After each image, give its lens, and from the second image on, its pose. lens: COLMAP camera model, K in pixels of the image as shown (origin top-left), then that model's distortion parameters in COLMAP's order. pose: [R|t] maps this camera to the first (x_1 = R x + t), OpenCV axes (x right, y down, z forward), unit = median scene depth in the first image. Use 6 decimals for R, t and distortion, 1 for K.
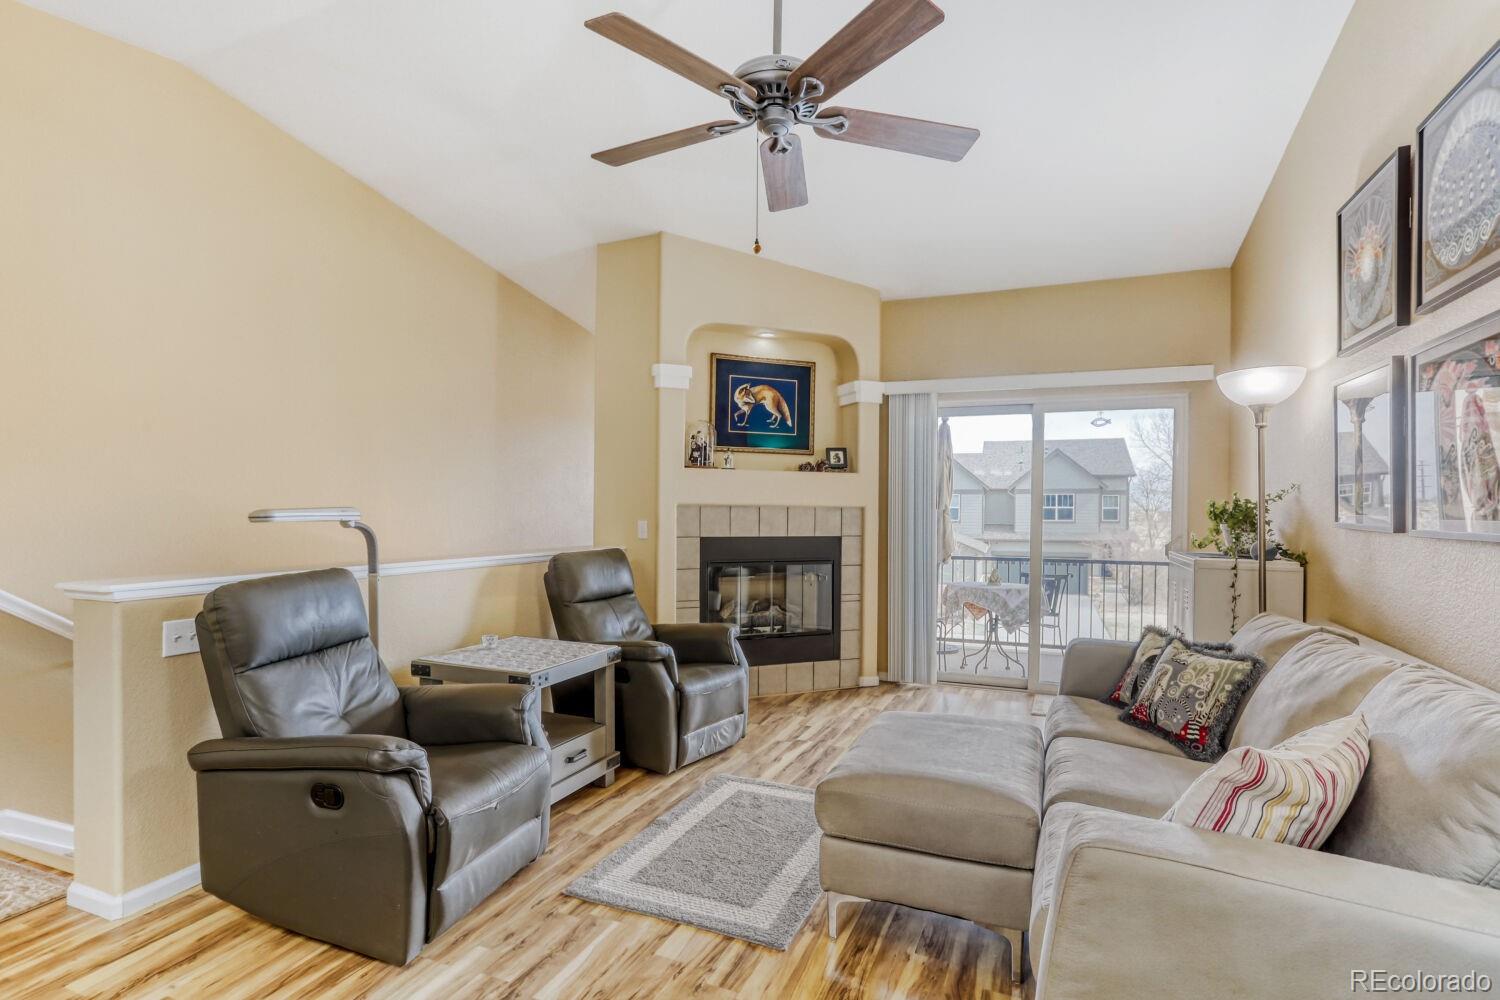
lens RADIAL K [[729.6, 0, 745.8], [0, 729.6, 514.2], [0, 0, 1]] dist [-0.035348, 0.009974]
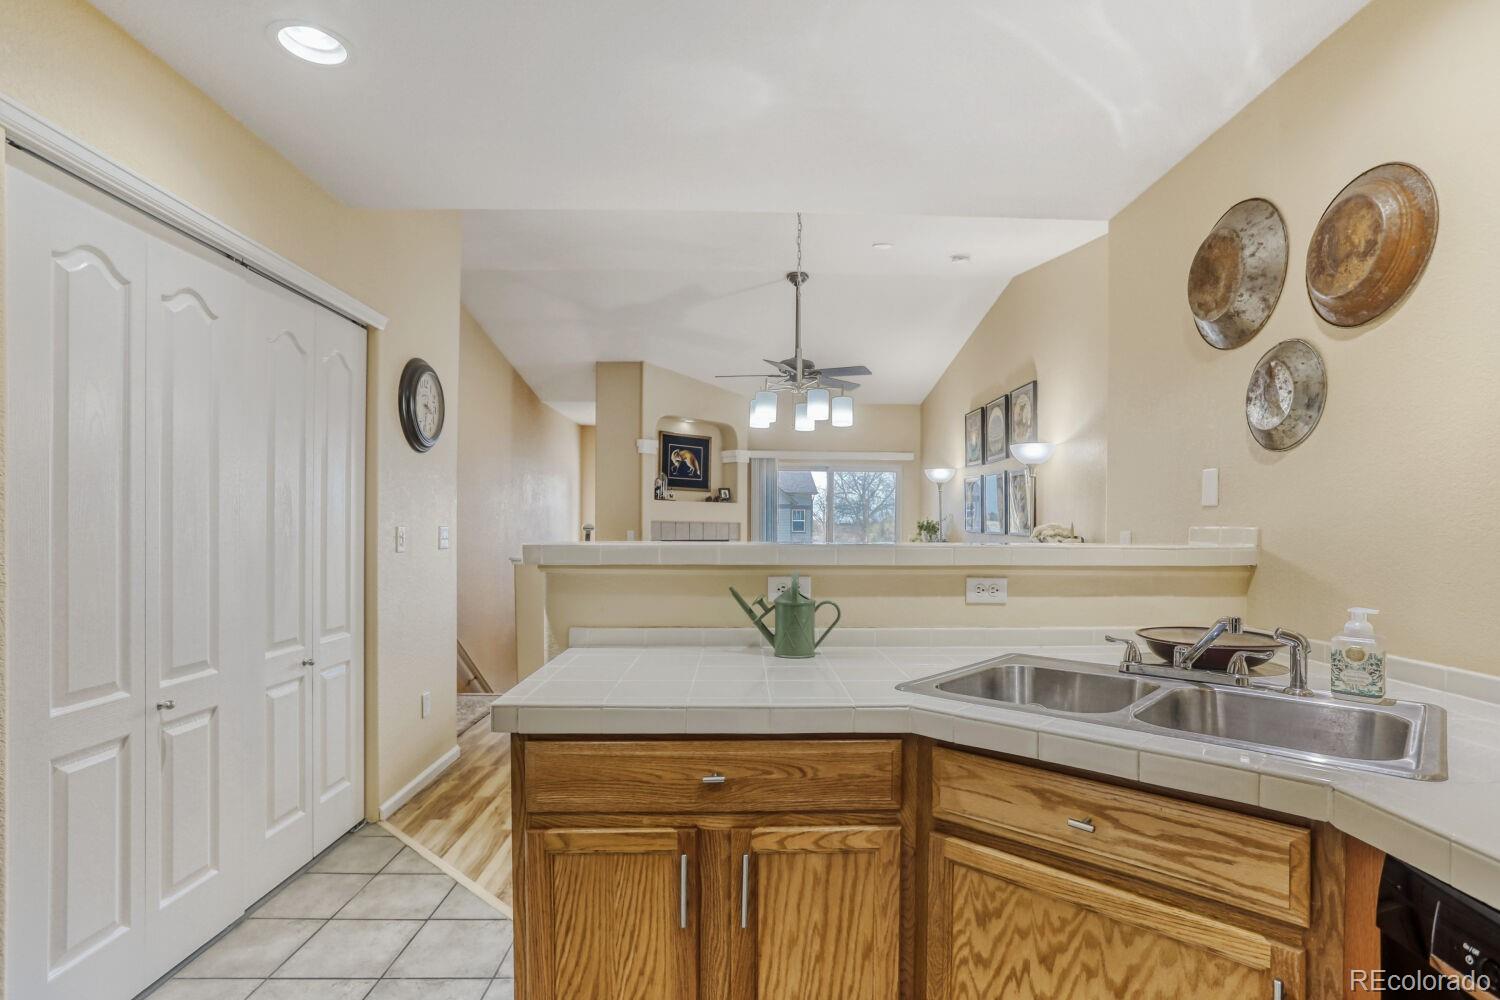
lens RADIAL K [[729.6, 0, 742.9], [0, 729.6, 526.6], [0, 0, 1]] dist [-0.035348, 0.009974]
pose [[0.922526, -0.000022, 0.385934, -0.508901], [0.000605, 0.999999, -0.001389, 0.001524], [-0.385934, 0.001515, 0.922525, -0.610552]]
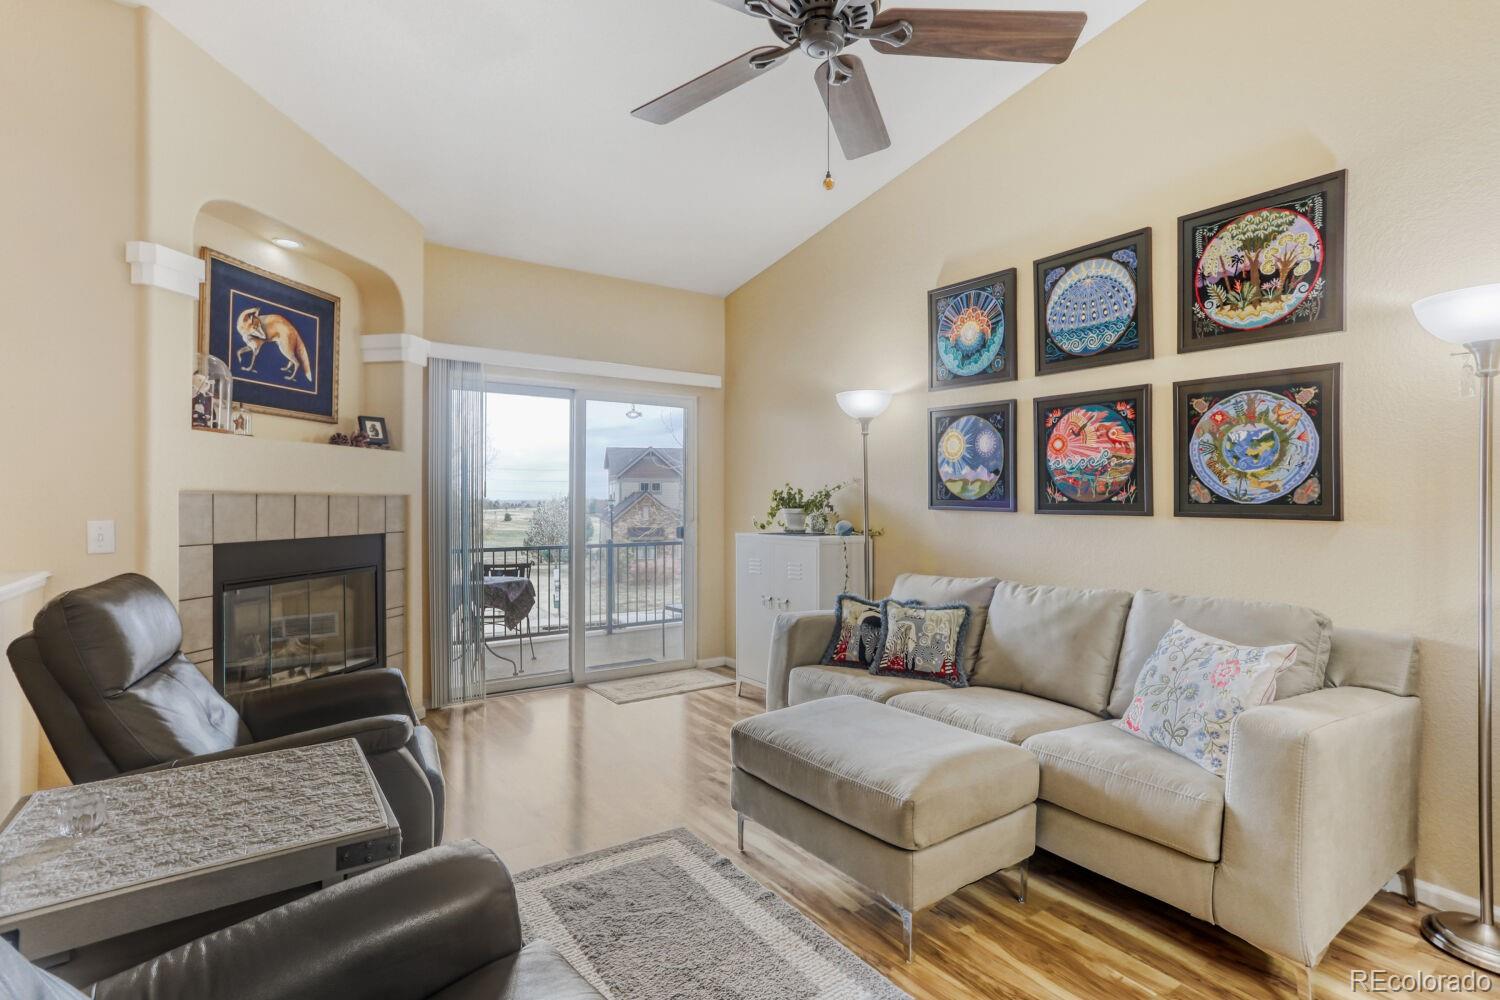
lens RADIAL K [[729.6, 0, 753.9], [0, 729.6, 496.1], [0, 0, 1]] dist [-0.035348, 0.009974]
pose [[0.528582, -0.002289, 0.848879, -0.311831], [0.007309, 0.999972, -0.001854, -0.004390], [-0.848851, 0.007184, 0.528584, 0.274073]]
